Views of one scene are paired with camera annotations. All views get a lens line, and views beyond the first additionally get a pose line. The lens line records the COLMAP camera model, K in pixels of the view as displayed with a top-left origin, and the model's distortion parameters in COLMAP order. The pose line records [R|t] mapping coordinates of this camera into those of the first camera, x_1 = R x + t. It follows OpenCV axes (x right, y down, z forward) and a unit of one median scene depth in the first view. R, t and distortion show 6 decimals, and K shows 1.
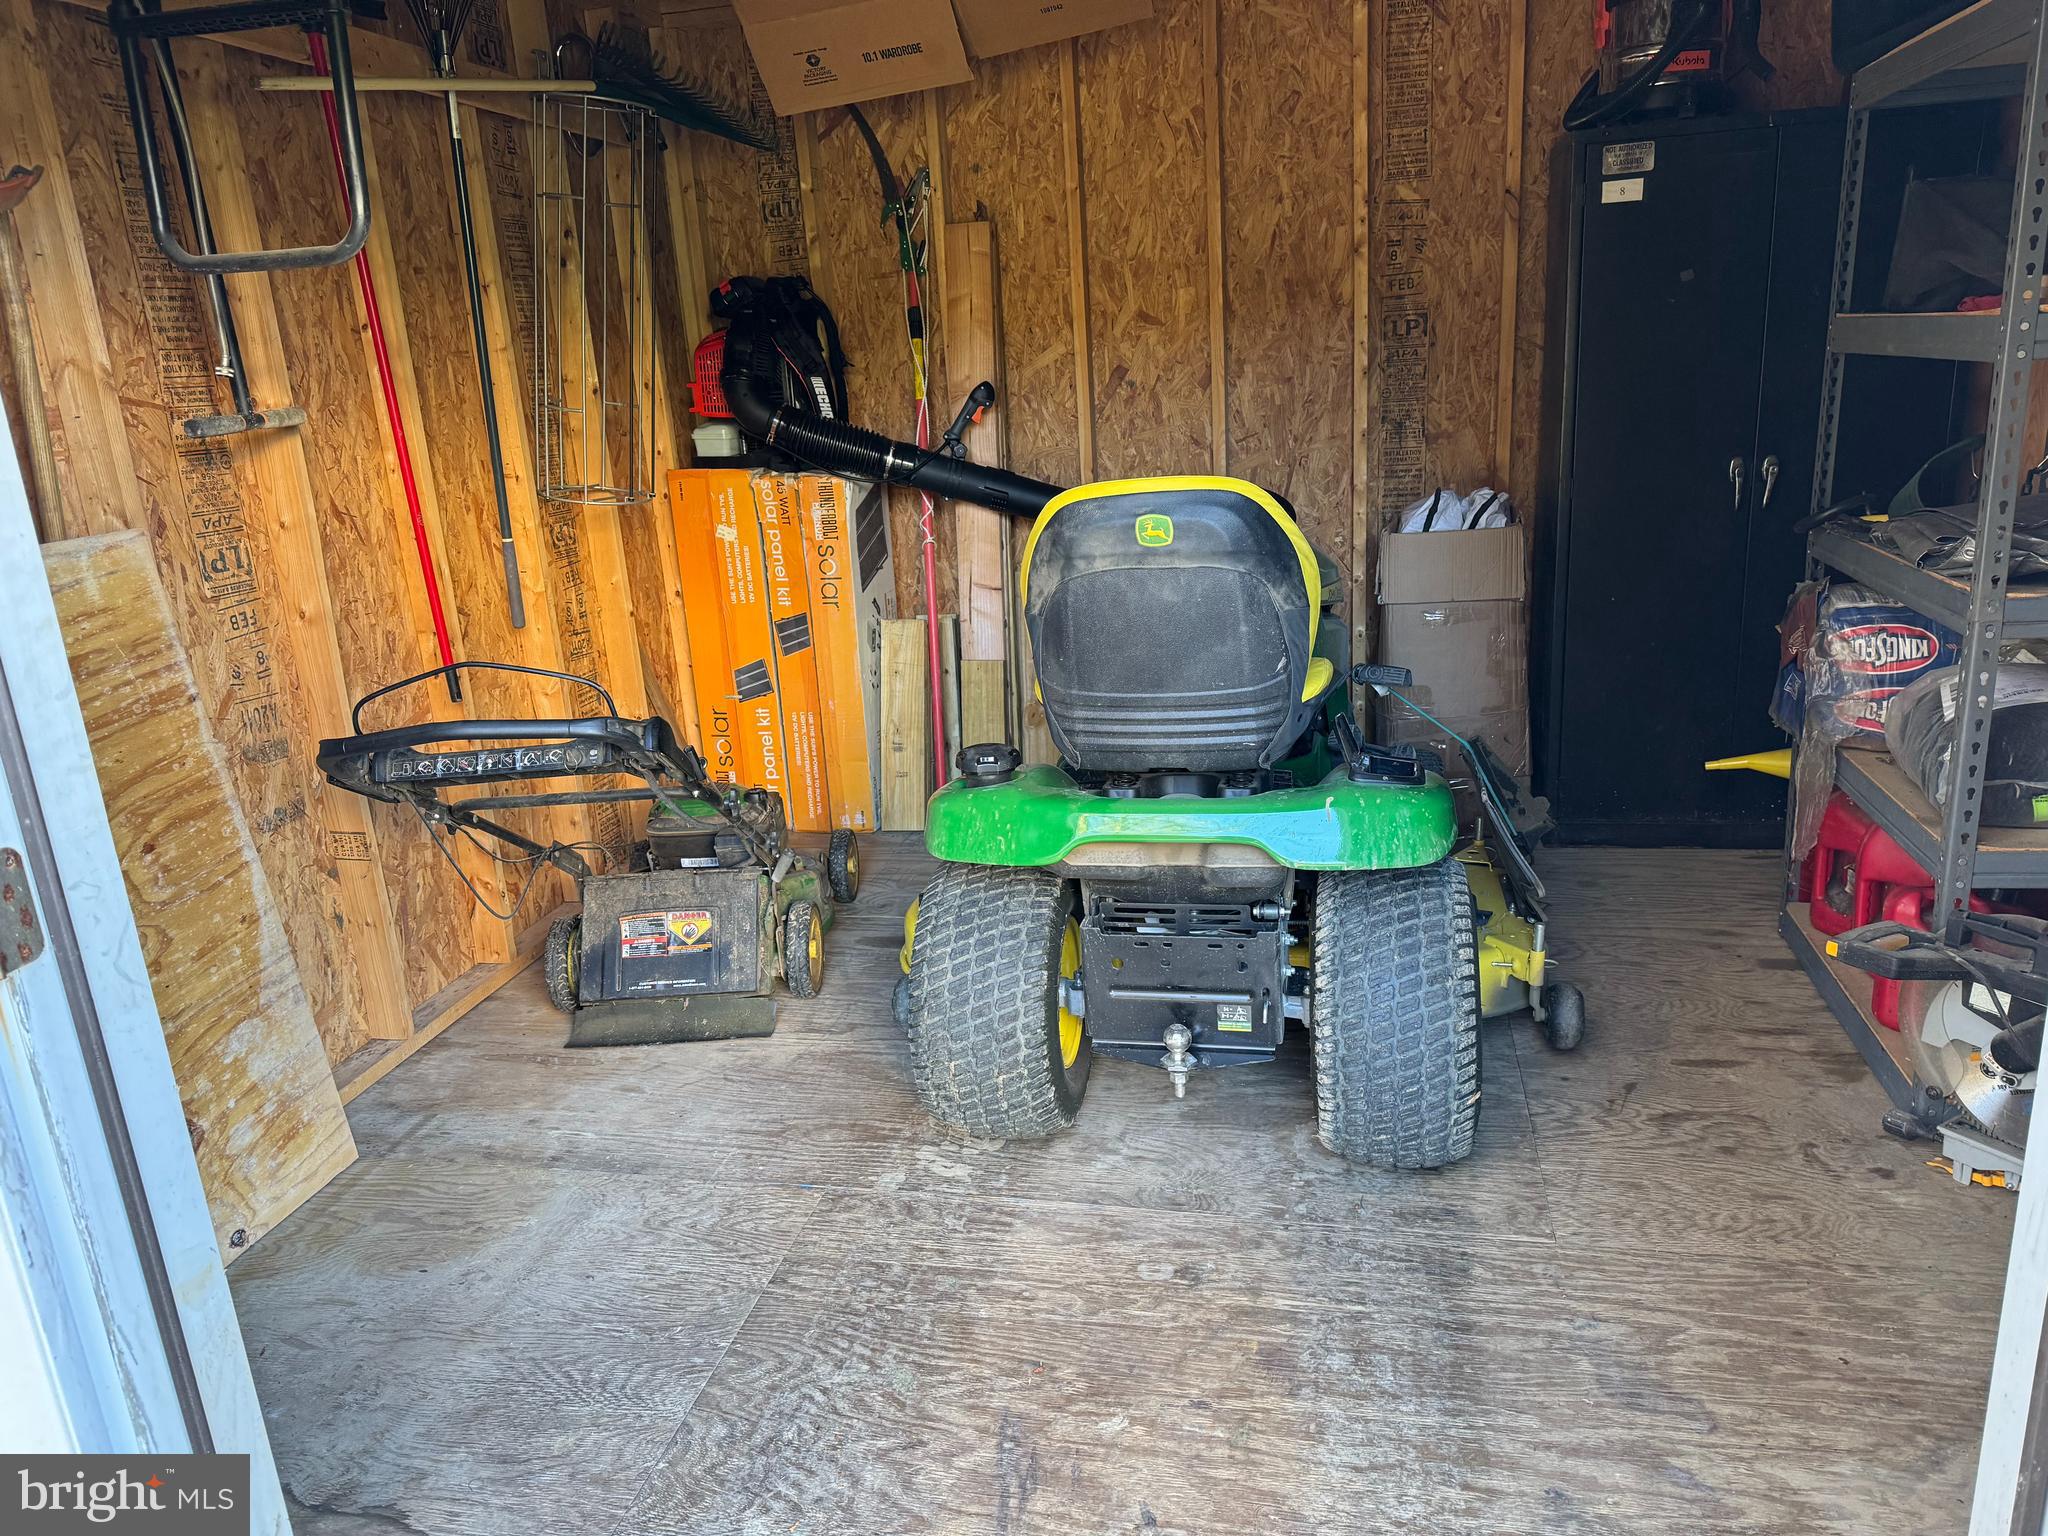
lens RADIAL K [[1458.8, 0, 1024.0], [0, 1458.8, 768.0], [0, 0, 1]] dist [0.054440, -0.077750]
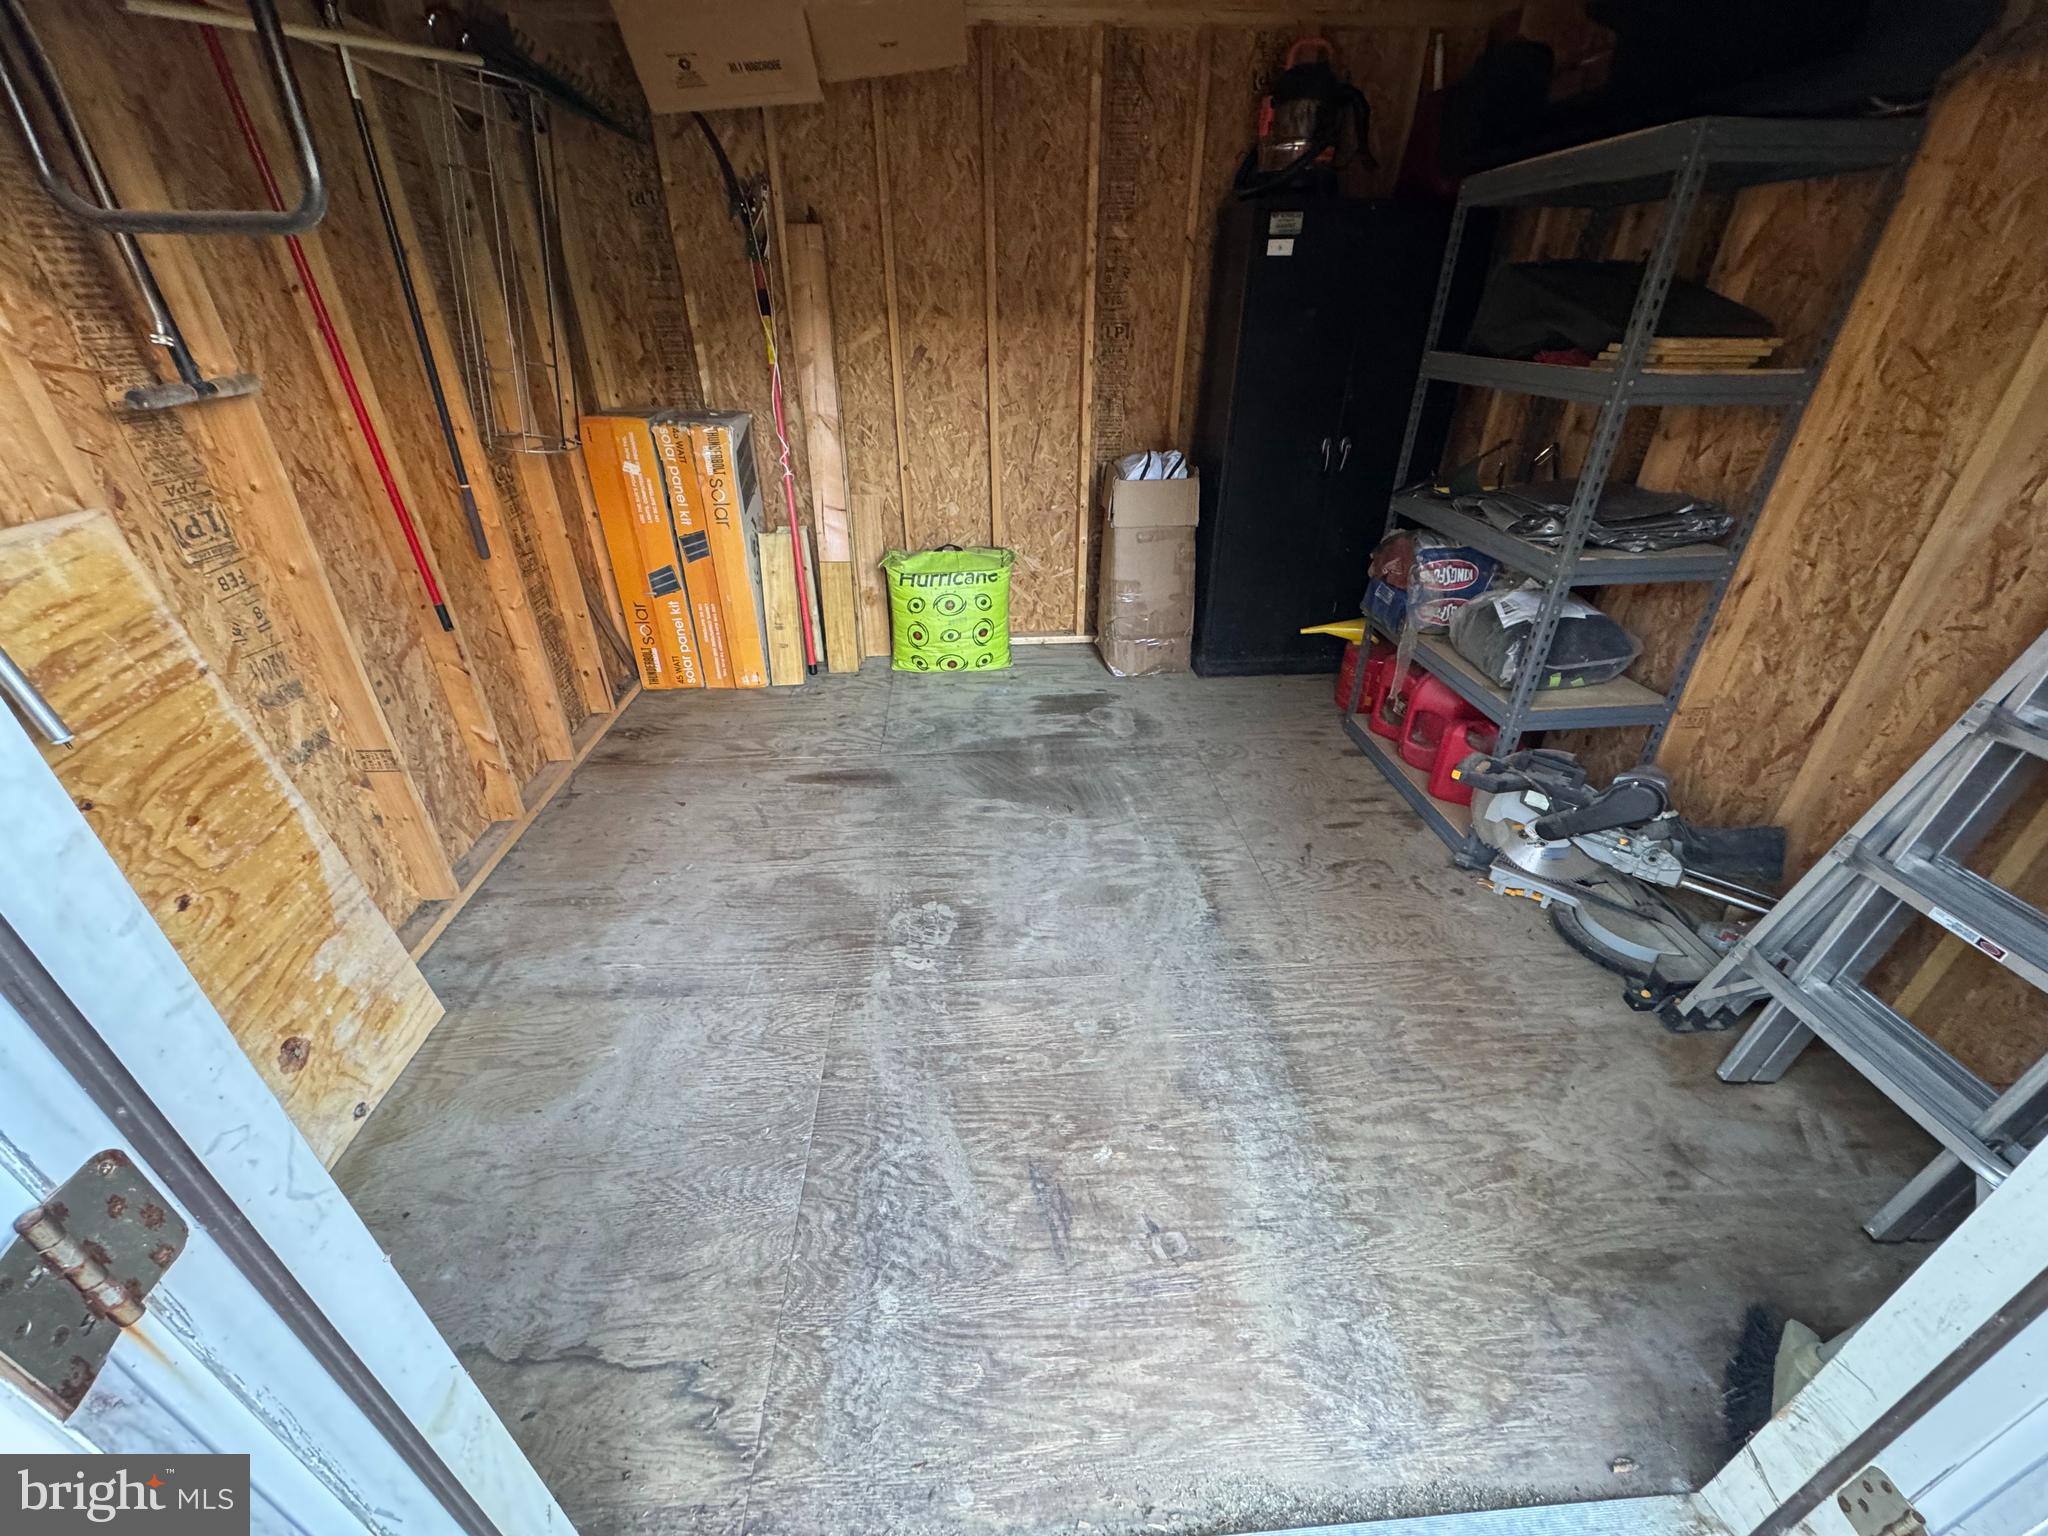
lens RADIAL K [[823.7, 0, 1024.0], [0, 823.7, 768.0], [0, 0, 1]] dist [-0.000454, -0.000431]
pose [[0.955886, -0.088031, 0.280236, -0.160556], [0.023075, 0.973592, 0.227128, -0.095674], [-0.292830, -0.210642, 0.932674, 0.241328]]
